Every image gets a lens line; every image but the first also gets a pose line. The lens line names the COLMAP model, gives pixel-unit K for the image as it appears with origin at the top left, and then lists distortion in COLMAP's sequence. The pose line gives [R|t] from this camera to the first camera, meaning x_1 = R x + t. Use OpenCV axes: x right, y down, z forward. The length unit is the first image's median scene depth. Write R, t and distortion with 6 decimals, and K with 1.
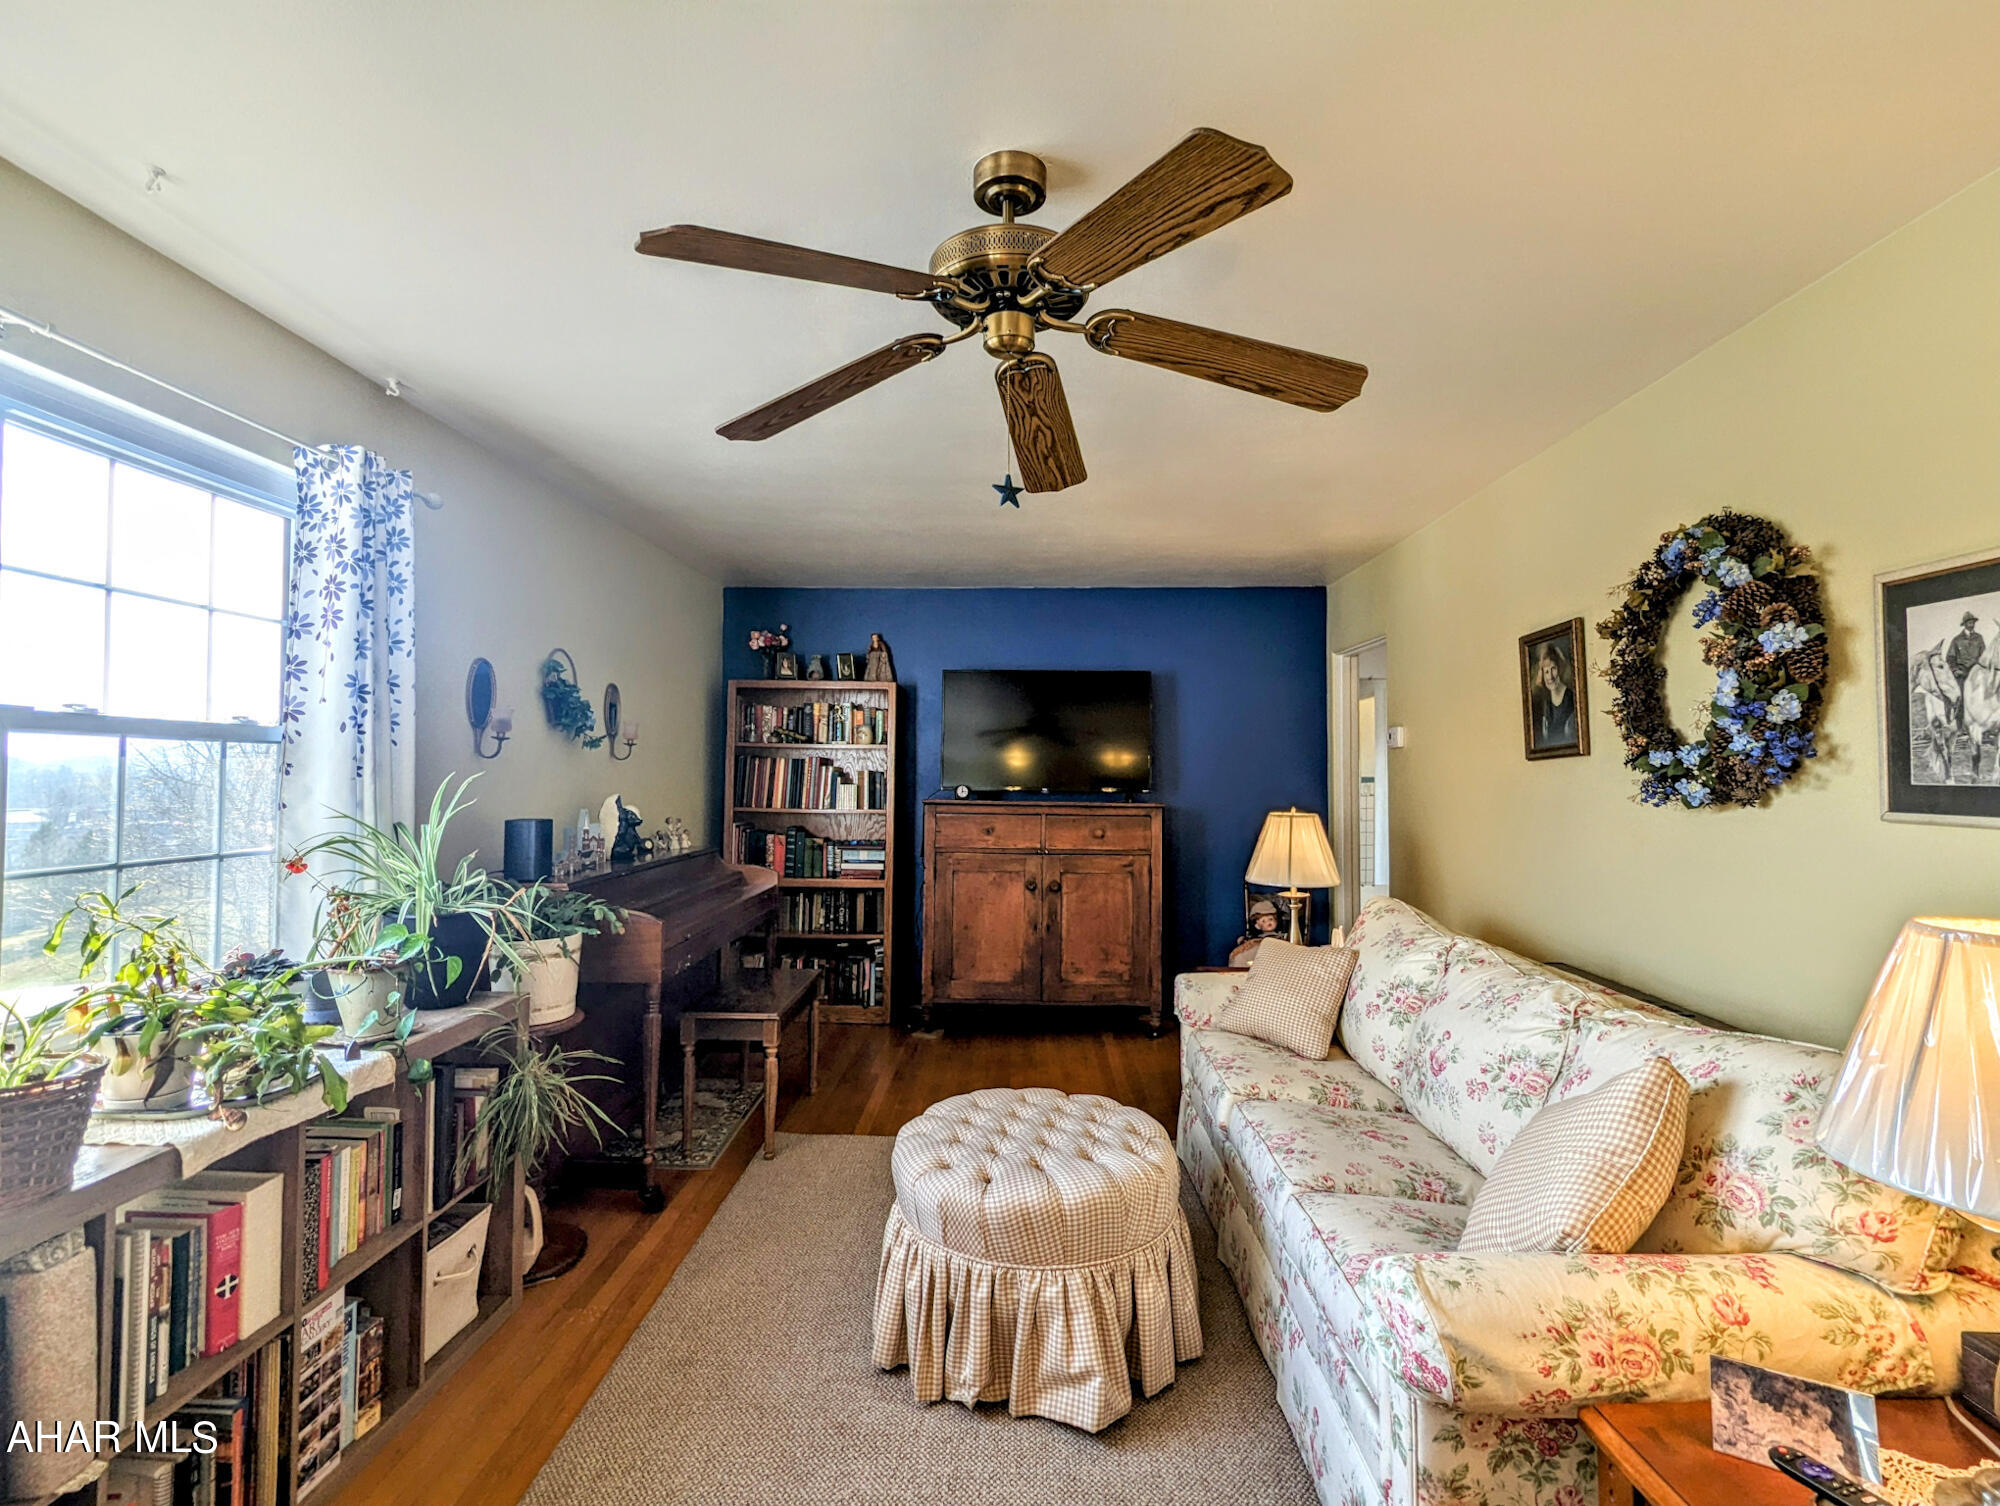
lens RADIAL K [[948.1, 0, 999.6], [0, 948.1, 747.6], [0, 0, 1]] dist [-0.005736, 0.001803]
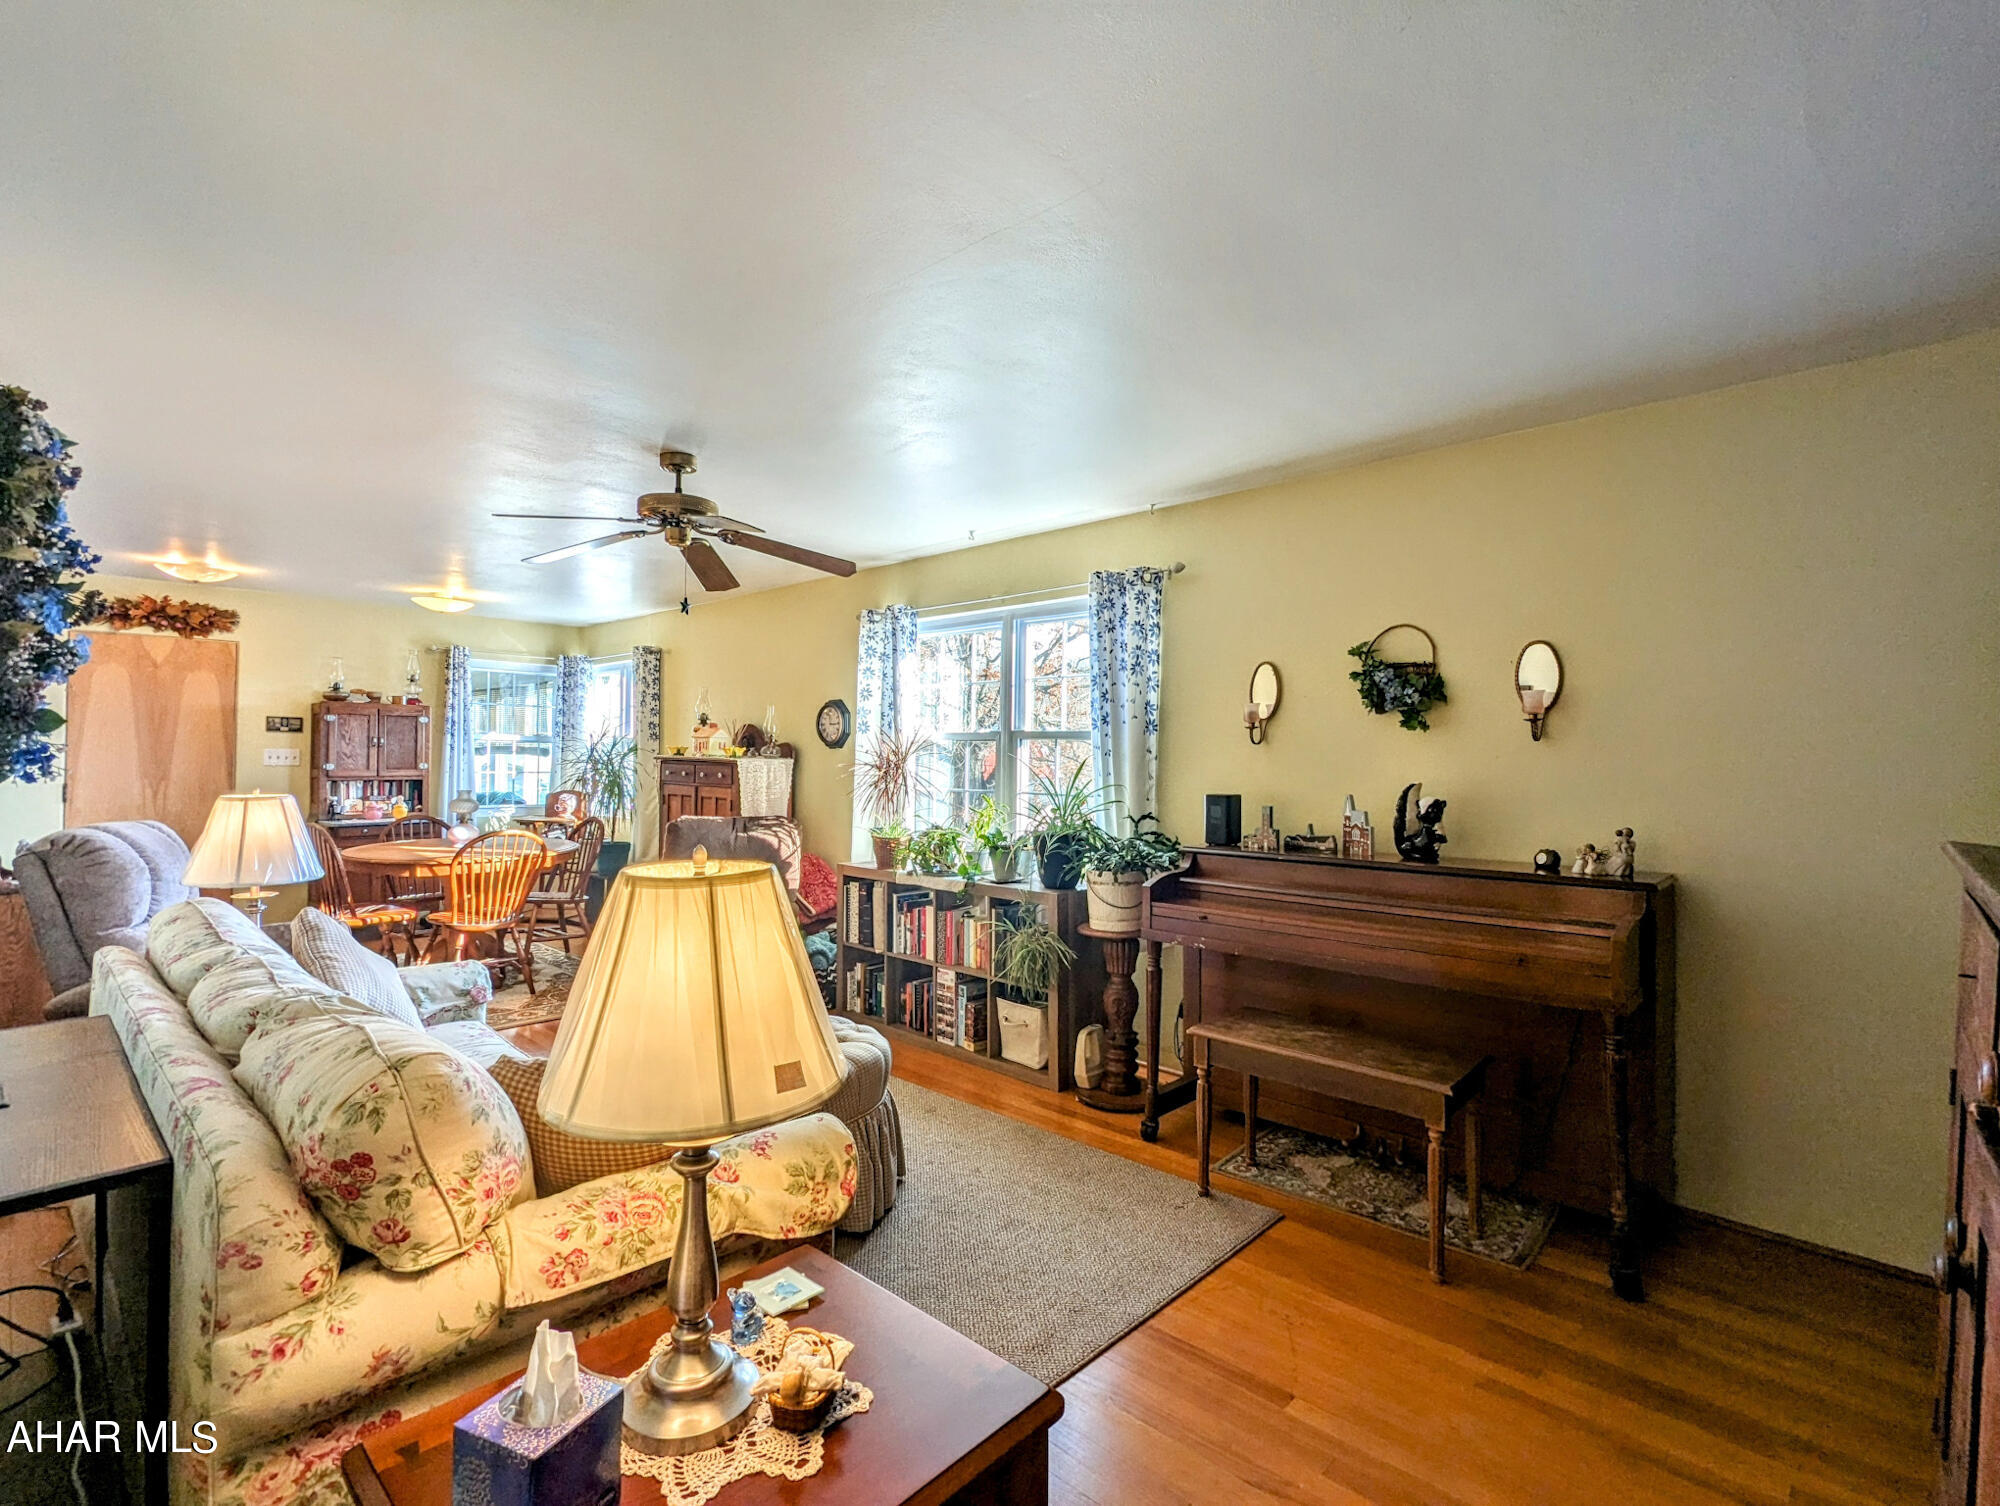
lens RADIAL K [[941.7, 0, 1000.0], [0, 941.7, 753.0], [0, 0, 1]] dist [-0.002328, -0.001914]
pose [[-0.663245, -0.013196, -0.748286, 0.611215], [0.006964, 0.999692, -0.023803, 0.050648], [0.748370, -0.020998, -0.662949, 1.637258]]
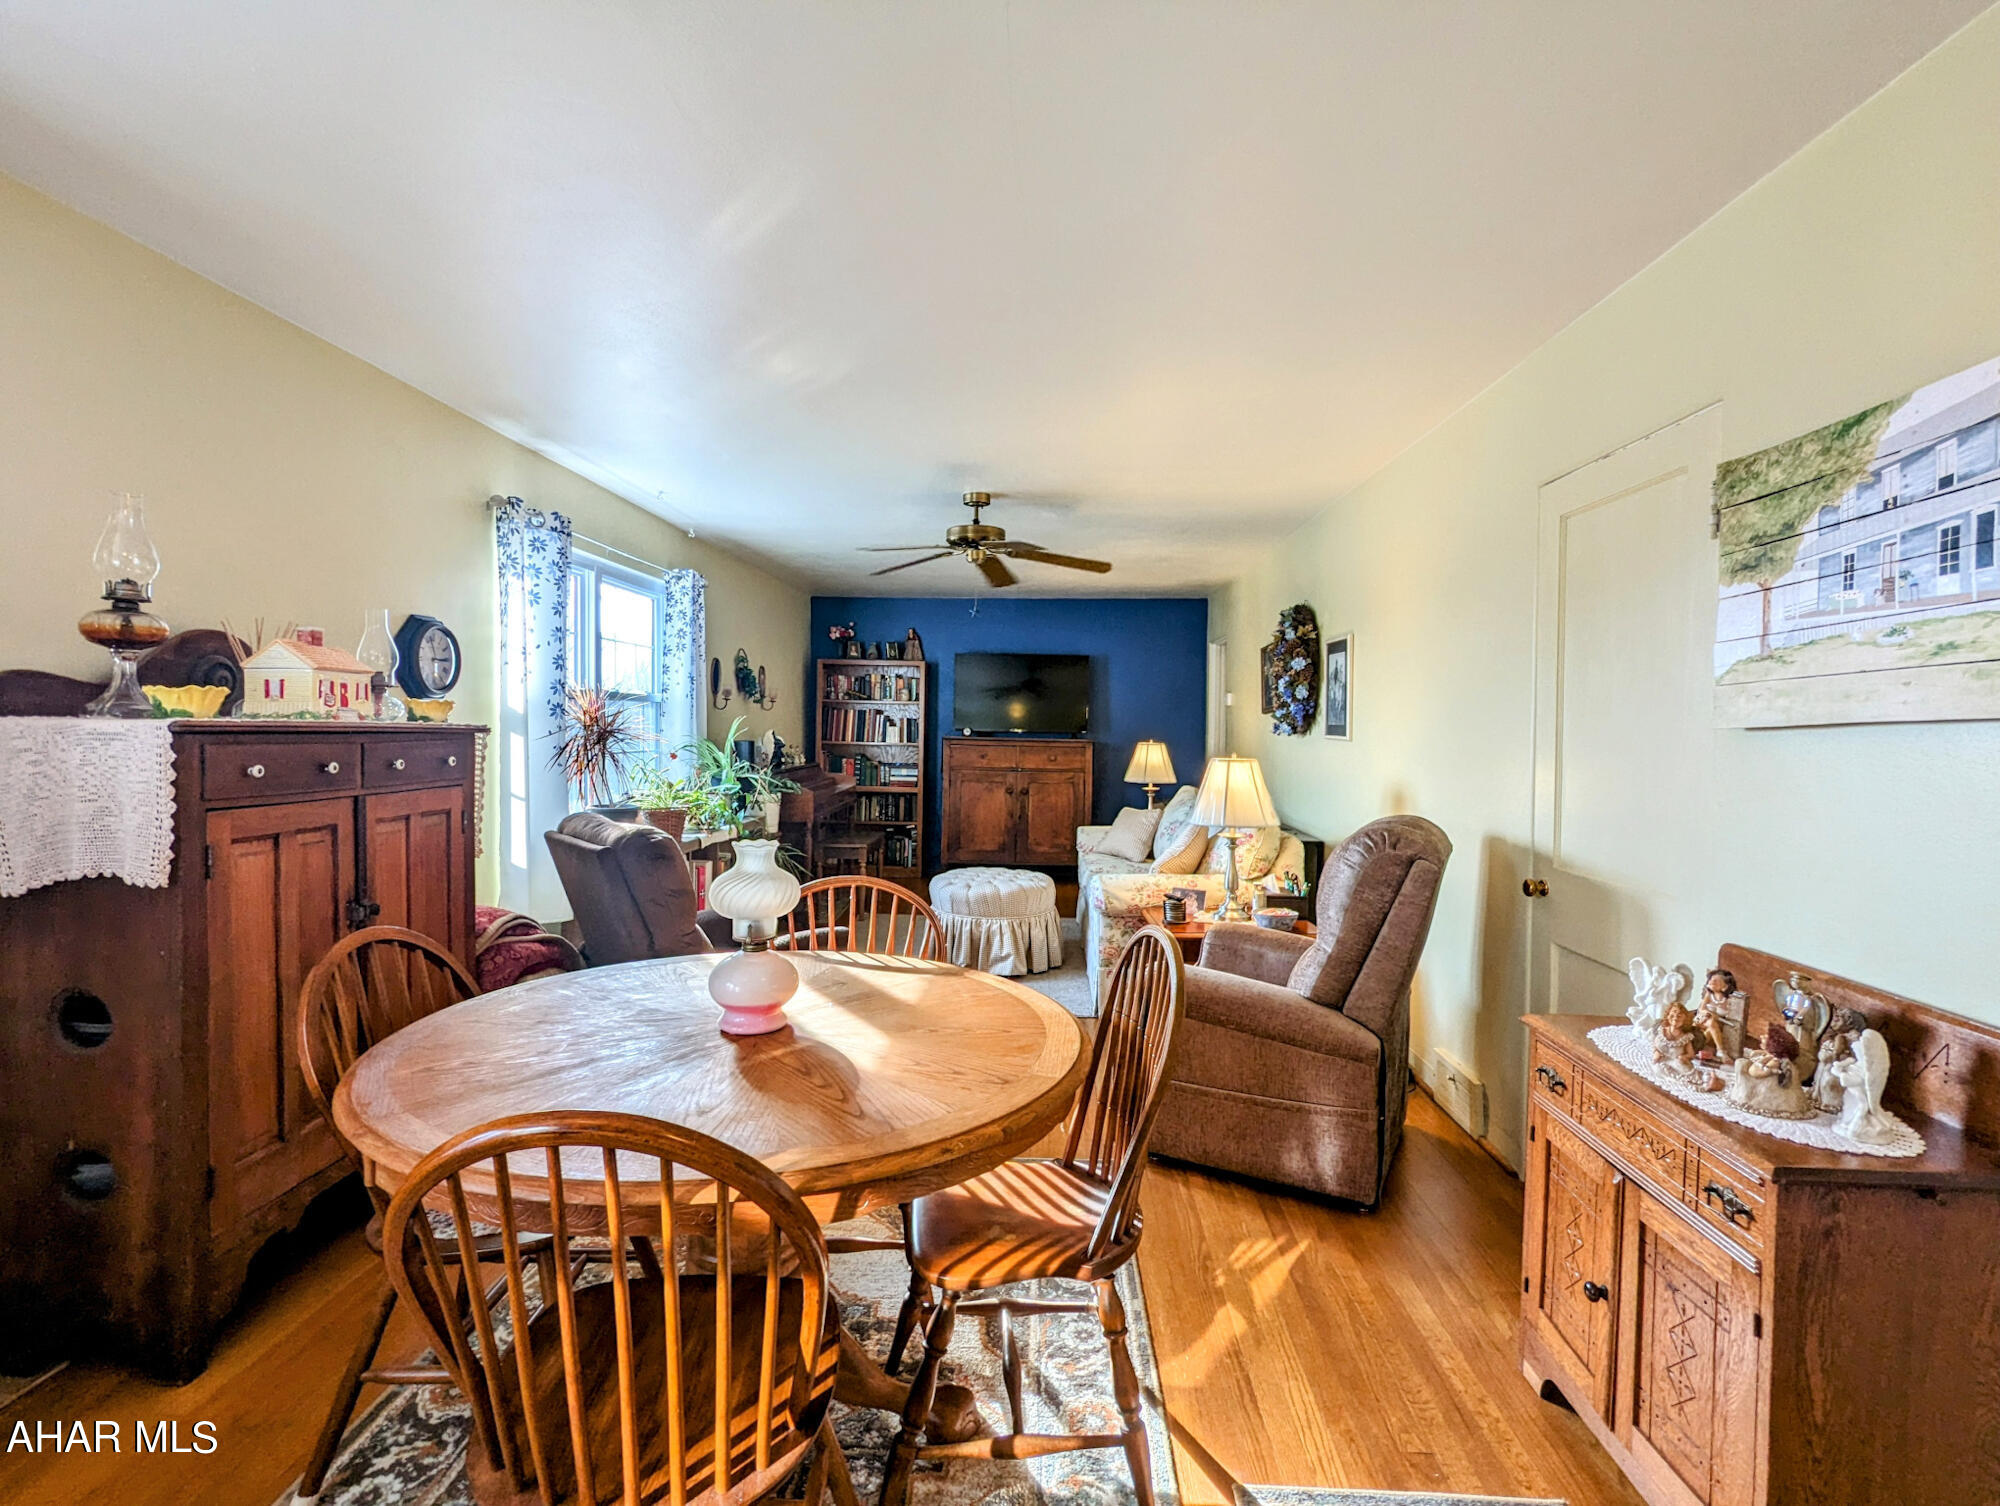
lens RADIAL K [[948.1, 0, 999.6], [0, 948.1, 747.6], [0, 0, 1]] dist [-0.005736, 0.001803]
pose [[0.999830, 0.006824, -0.017100, 0.072499], [-0.005926, 0.998626, 0.052061, -0.016243], [0.017432, -0.051951, 0.998497, -0.993982]]
